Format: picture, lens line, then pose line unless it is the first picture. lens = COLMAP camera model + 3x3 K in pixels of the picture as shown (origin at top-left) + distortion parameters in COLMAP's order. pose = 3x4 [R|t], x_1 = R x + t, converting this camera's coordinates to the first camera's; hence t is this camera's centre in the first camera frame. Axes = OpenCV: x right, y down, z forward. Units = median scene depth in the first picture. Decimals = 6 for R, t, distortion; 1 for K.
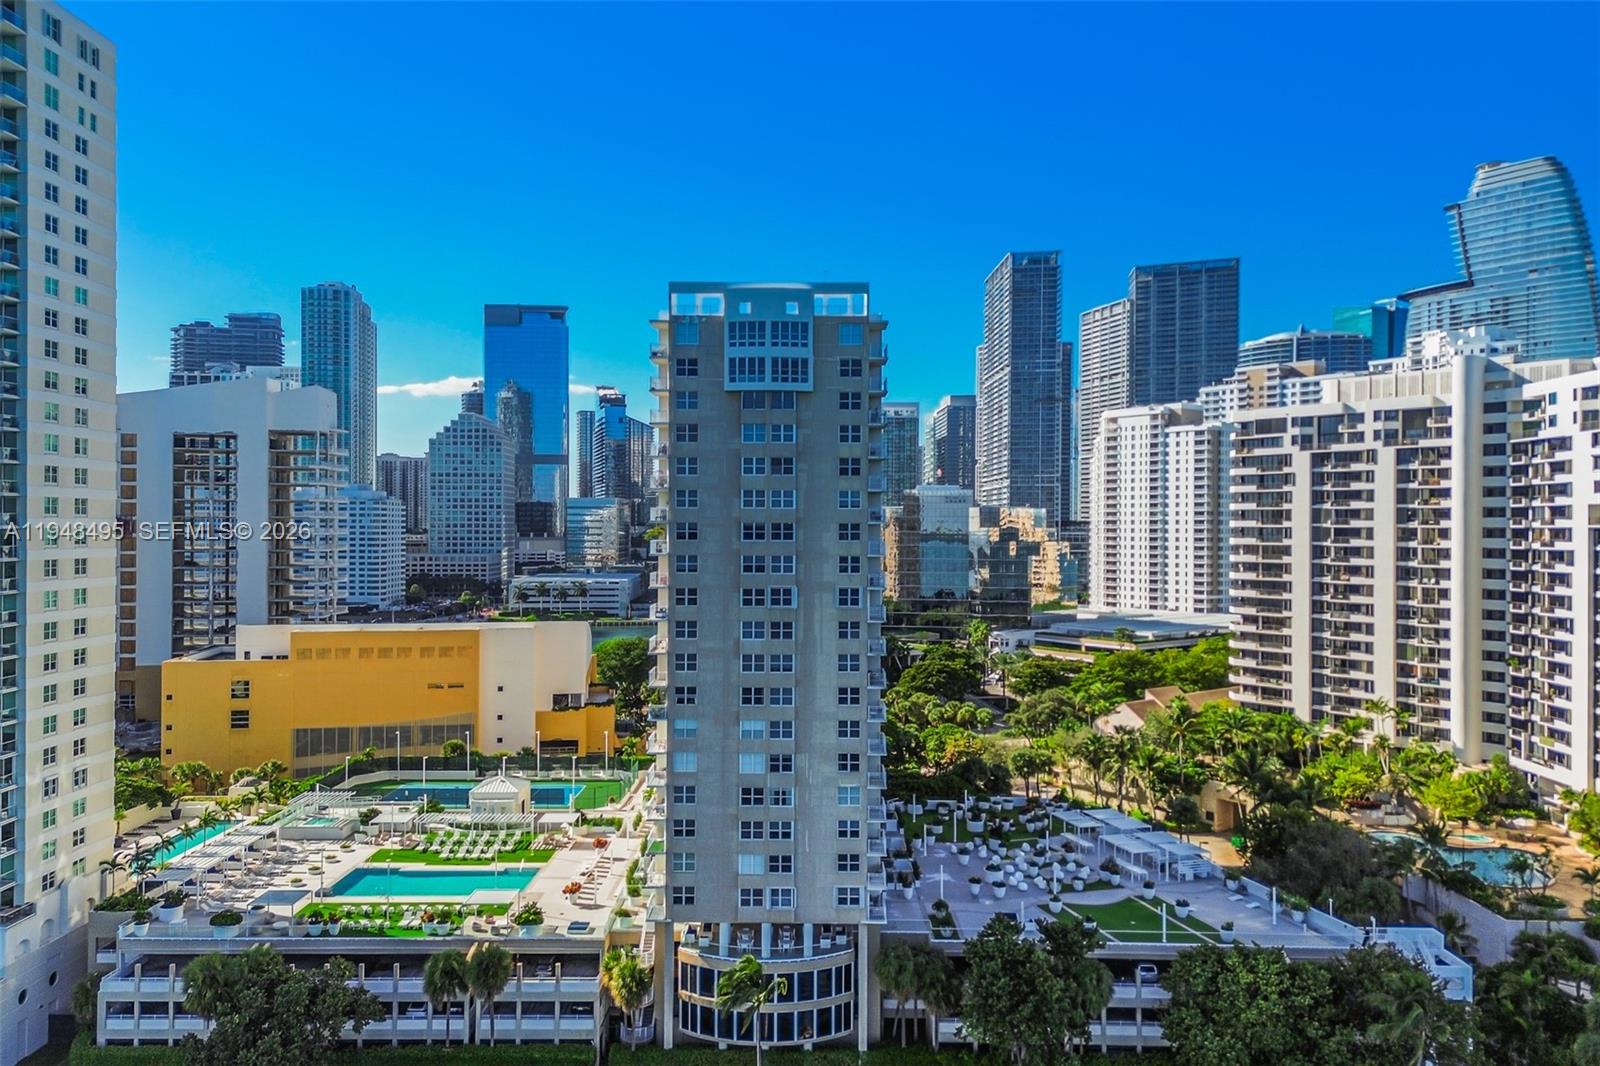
lens RADIAL K [[1144.6, 0, 800.0], [0, 1144.6, 533.0], [0, 0, 1]] dist [0.048858, -0.038268]
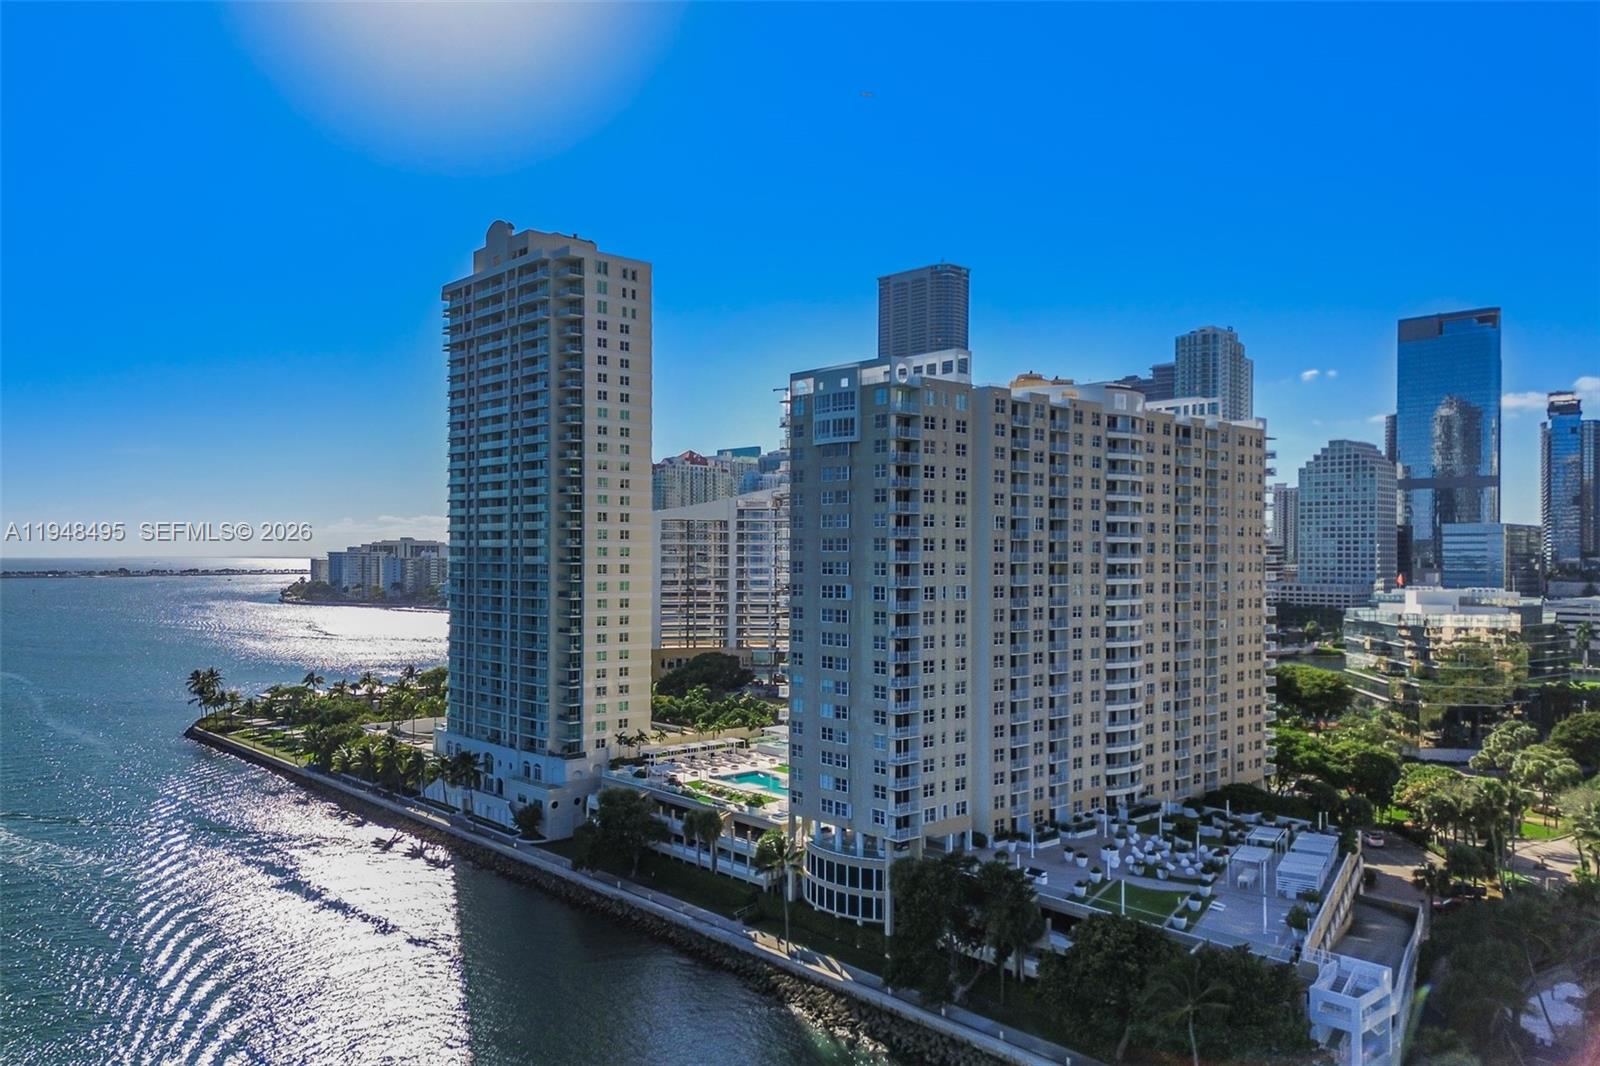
lens RADIAL K [[1145.6, 0, 800.6], [0, 1145.6, 559.2], [0, 0, 1]] dist [0.050695, -0.001950]
pose [[0.675745, 0.001324, -0.737134, 0.494146], [-0.005557, 0.999979, -0.003298, 0.010901], [0.737114, 0.006325, 0.675738, 0.014969]]
